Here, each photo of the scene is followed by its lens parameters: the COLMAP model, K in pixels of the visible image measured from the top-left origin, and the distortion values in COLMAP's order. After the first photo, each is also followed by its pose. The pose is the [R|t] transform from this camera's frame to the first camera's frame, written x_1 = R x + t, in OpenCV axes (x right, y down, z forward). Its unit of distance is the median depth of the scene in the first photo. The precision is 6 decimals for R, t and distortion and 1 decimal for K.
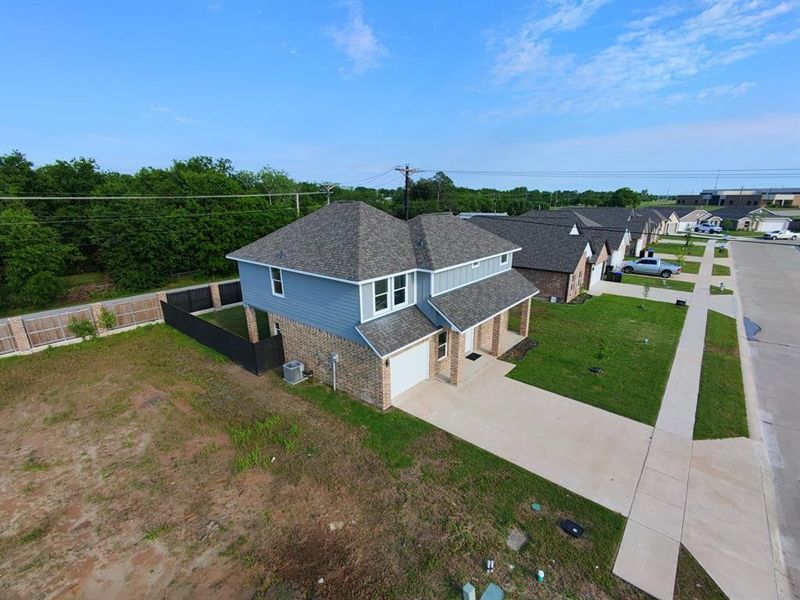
lens RADIAL K [[368.8, 0, 402.6], [0, 368.8, 302.9], [0, 0, 1]] dist [-0.003336, -0.000015]
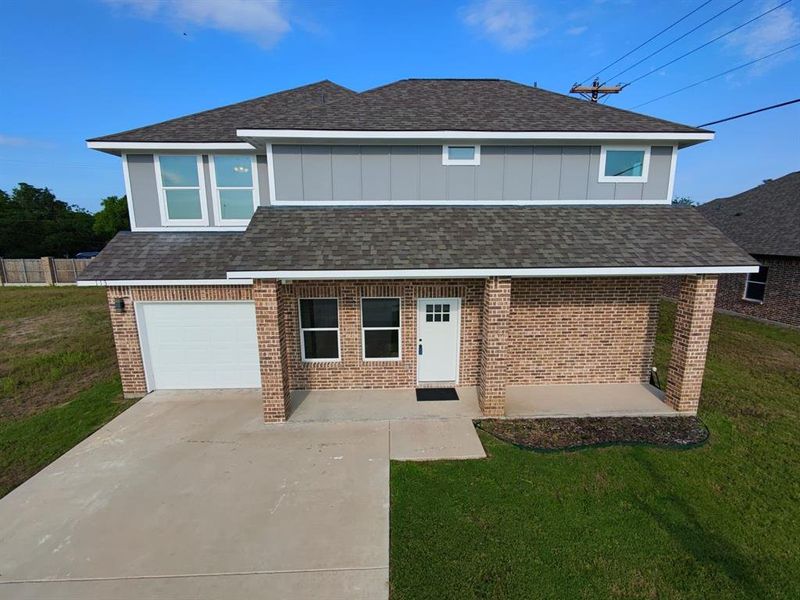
lens RADIAL K [[366.5, 0, 406.3], [0, 366.5, 302.7], [0, 0, 1]] dist [0.000239, 0.000580]
pose [[0.669037, 0.138690, -0.730174, 0.522334], [-0.209258, 0.977842, -0.006004, 0.067735], [0.713162, 0.156812, 0.683235, 0.813263]]
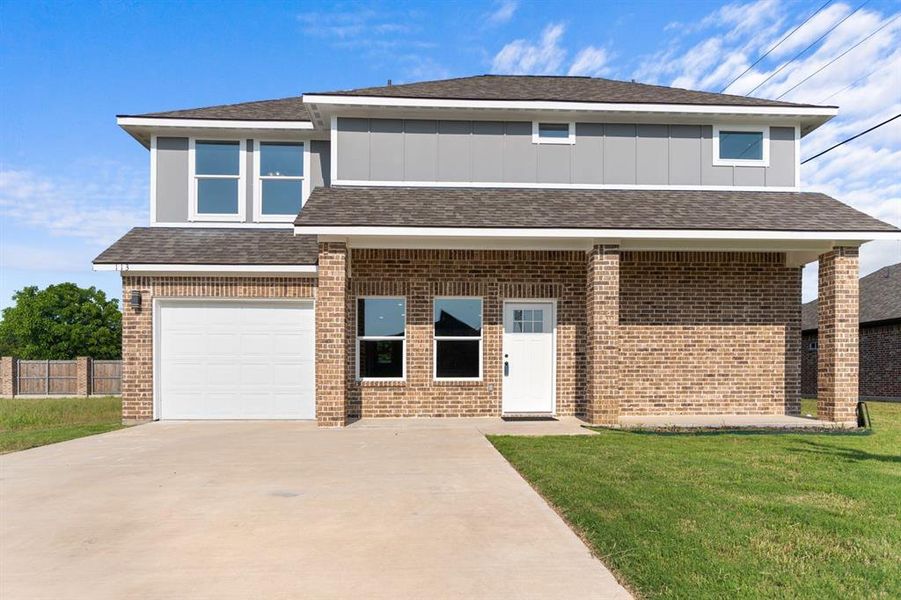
lens RADIAL K [[573.7, 0, 451.4], [0, 573.7, 380.9], [0, 0, 1]] dist [-0.001772, 0.001205]
pose [[0.678011, 0.005303, -0.735033, 0.588310], [-0.212258, 0.958787, -0.188874, 0.257532], [0.703739, 0.284075, 0.651194, 0.743330]]
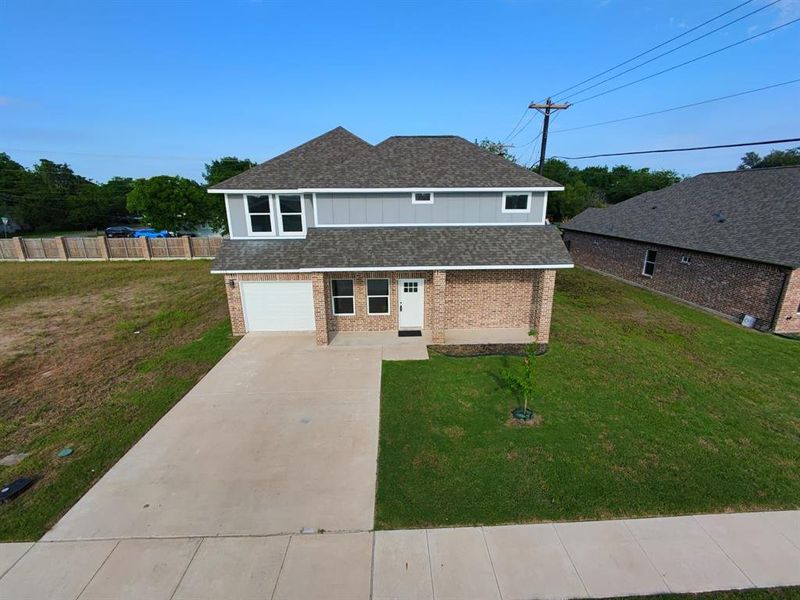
lens RADIAL K [[368.8, 0, 402.6], [0, 368.8, 302.9], [0, 0, 1]] dist [-0.003336, -0.000015]
pose [[0.660875, 0.204767, -0.722021, 0.795507], [-0.207493, 0.974411, 0.086425, 0.035686], [0.721243, 0.092698, 0.686452, 0.592288]]
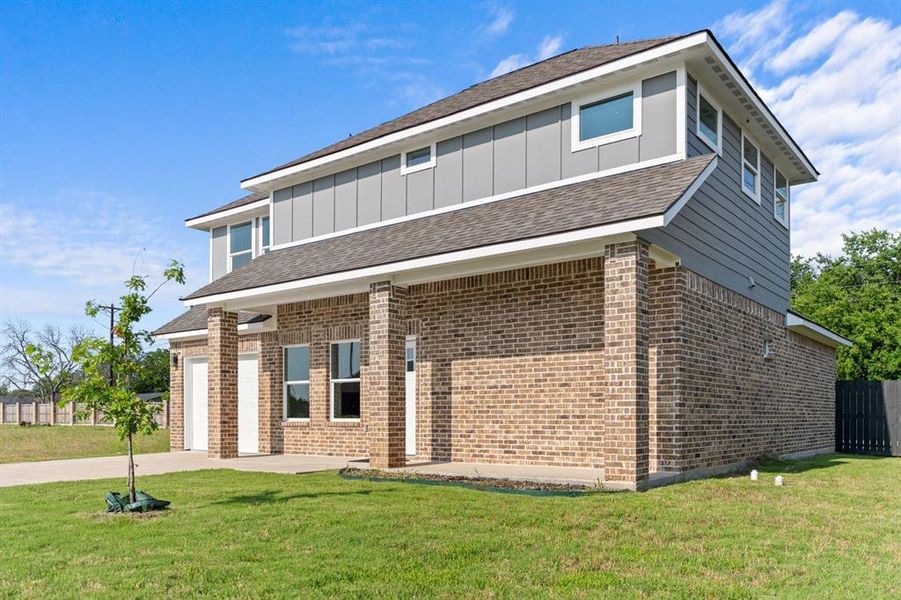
lens RADIAL K [[717.8, 0, 447.0], [0, 717.8, 411.4], [0, 0, 1]] dist [0.008943, 0.002115]
pose [[0.033367, -0.001909, -0.999441, 0.921759], [-0.287110, 0.957830, -0.011414, 0.113573], [0.957316, 0.287330, 0.031412, 1.203203]]
